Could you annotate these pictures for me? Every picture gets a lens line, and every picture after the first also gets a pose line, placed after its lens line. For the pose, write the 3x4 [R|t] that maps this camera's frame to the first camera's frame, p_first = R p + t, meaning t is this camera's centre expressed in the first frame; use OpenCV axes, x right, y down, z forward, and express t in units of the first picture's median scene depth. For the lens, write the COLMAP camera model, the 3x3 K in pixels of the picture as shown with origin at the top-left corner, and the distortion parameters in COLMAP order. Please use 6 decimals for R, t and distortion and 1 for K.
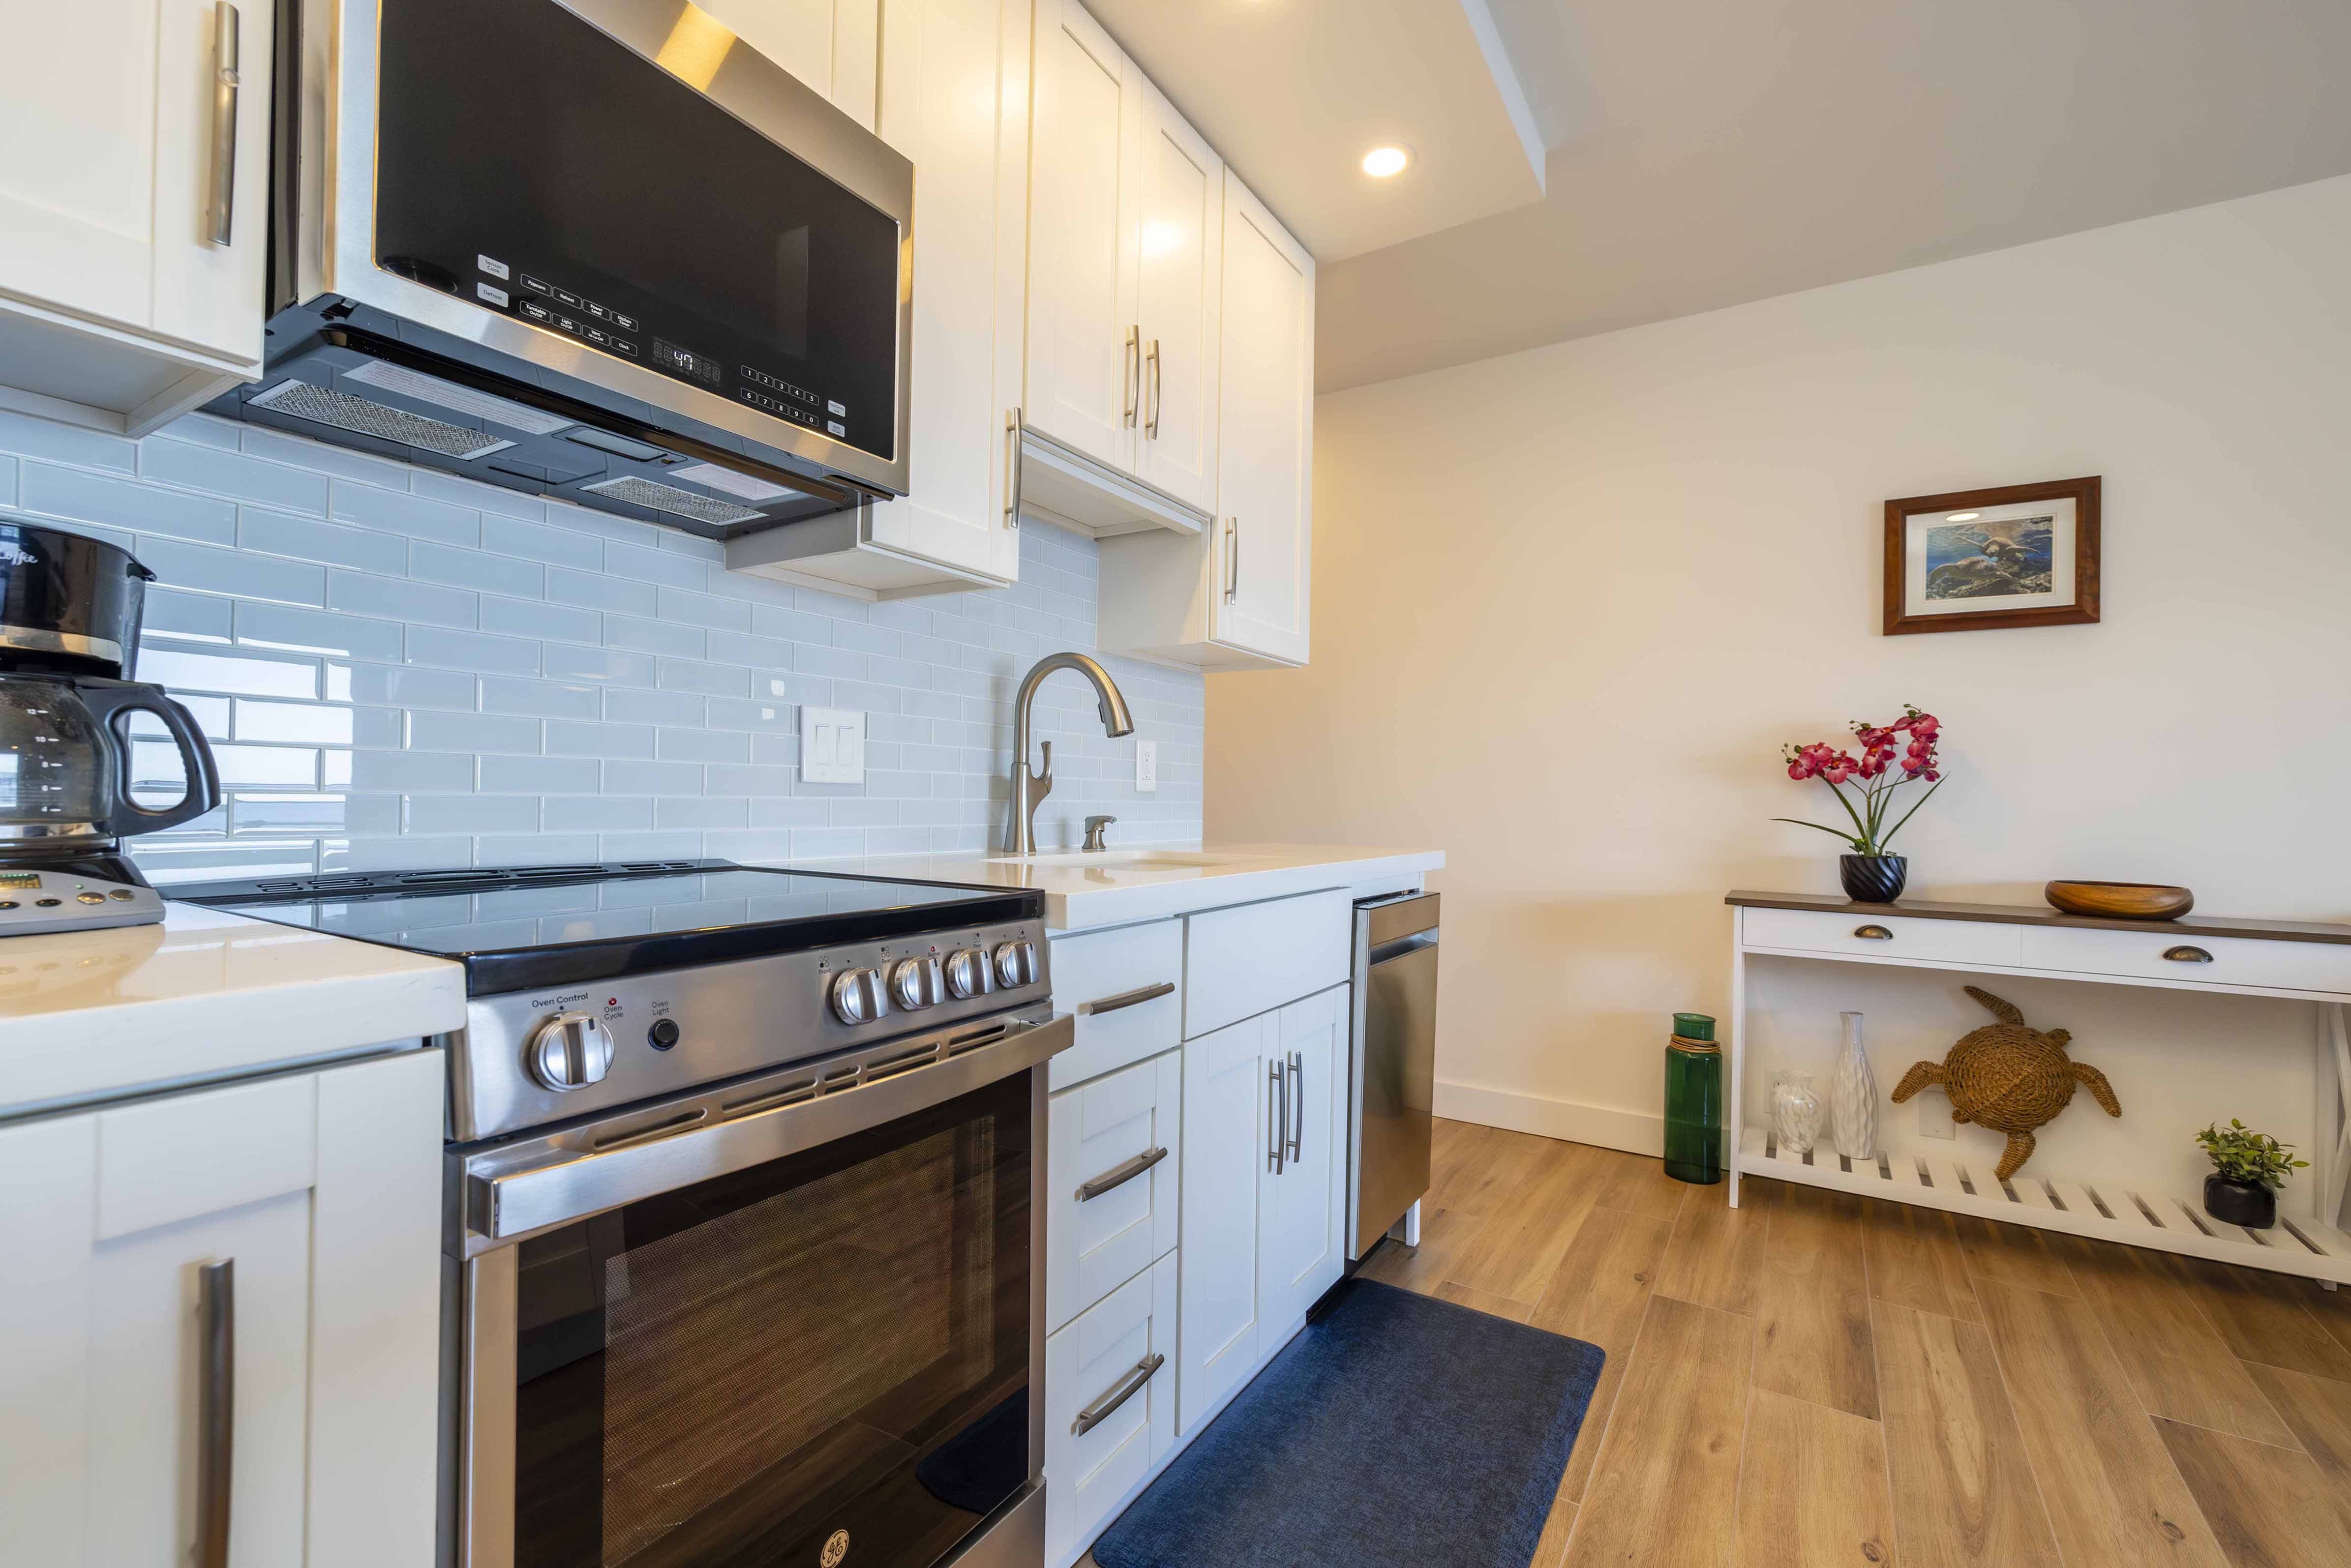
lens RADIAL K [[1011.1, 0, 1175.9], [0, 1011.1, 790.8], [0, 0, 1]] dist [-0.001401, -0.000157]
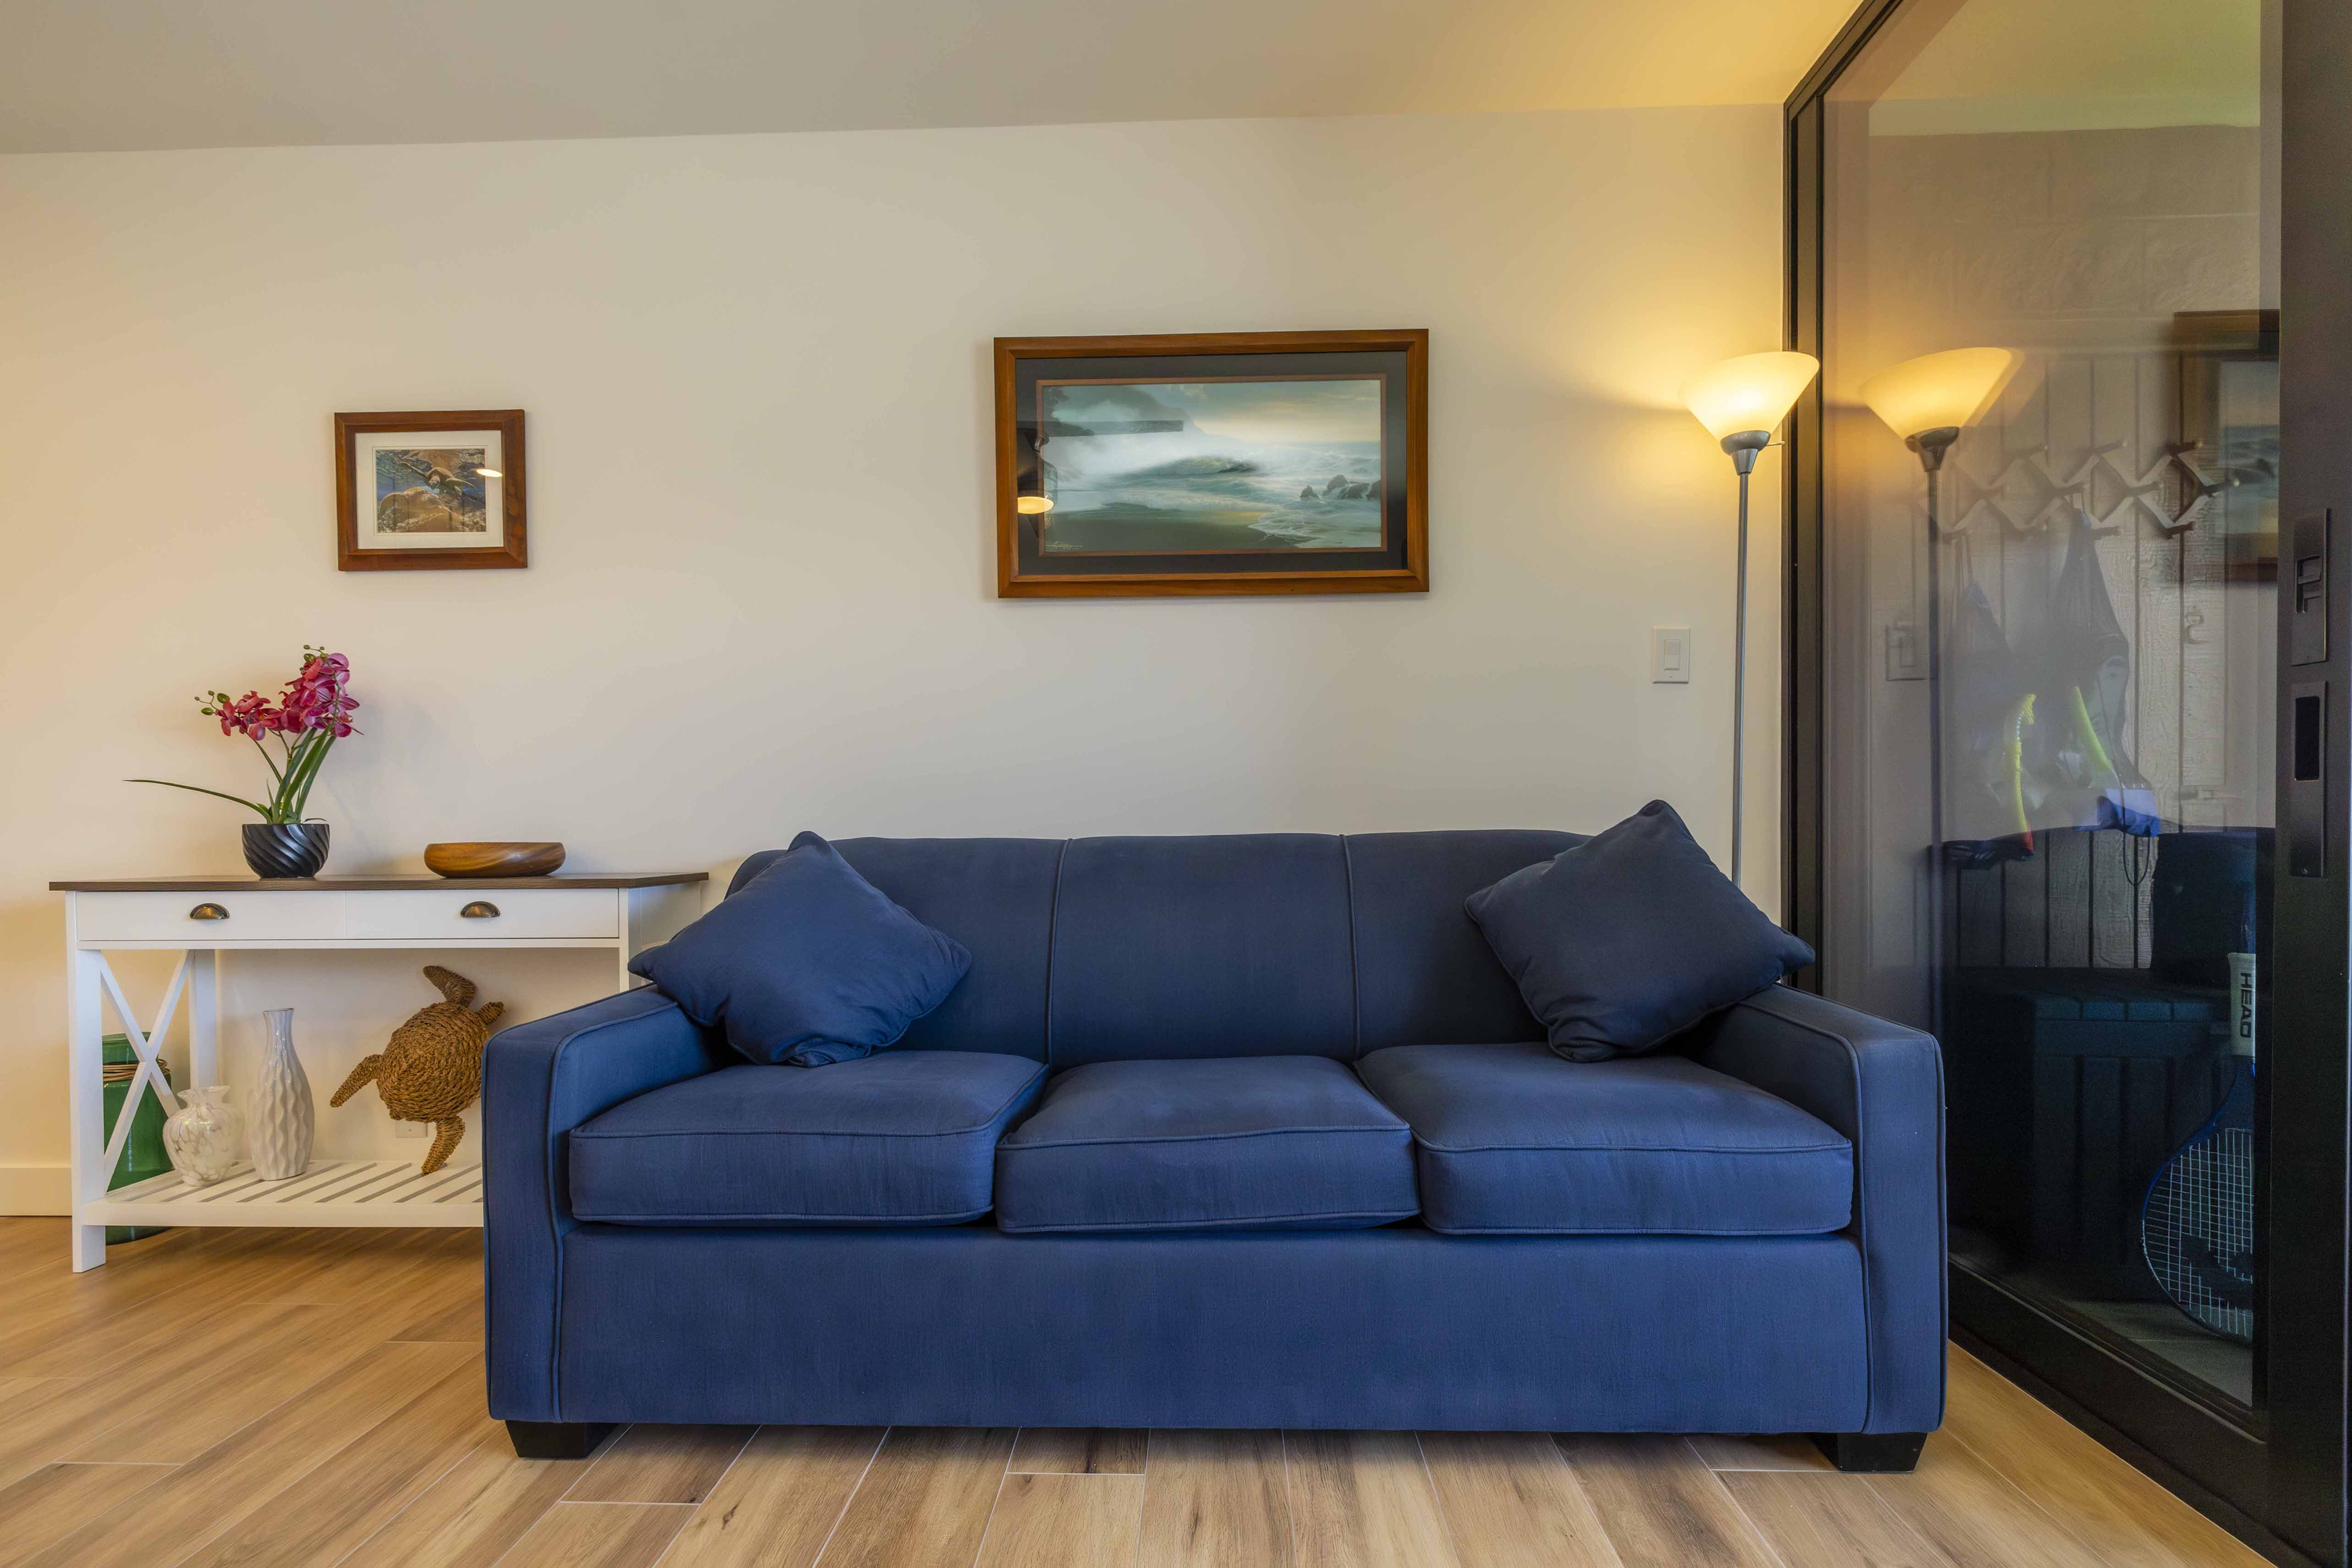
lens RADIAL K [[996.6, 0, 1174.2], [0, 996.6, 844.0], [0, 0, 1]] dist [0.000873, -0.000070]
pose [[0.867243, -0.030392, 0.496956, 0.948887], [0.018105, 0.999400, 0.029525, 0.072334], [-0.497556, -0.016607, 0.867273, -0.106246]]
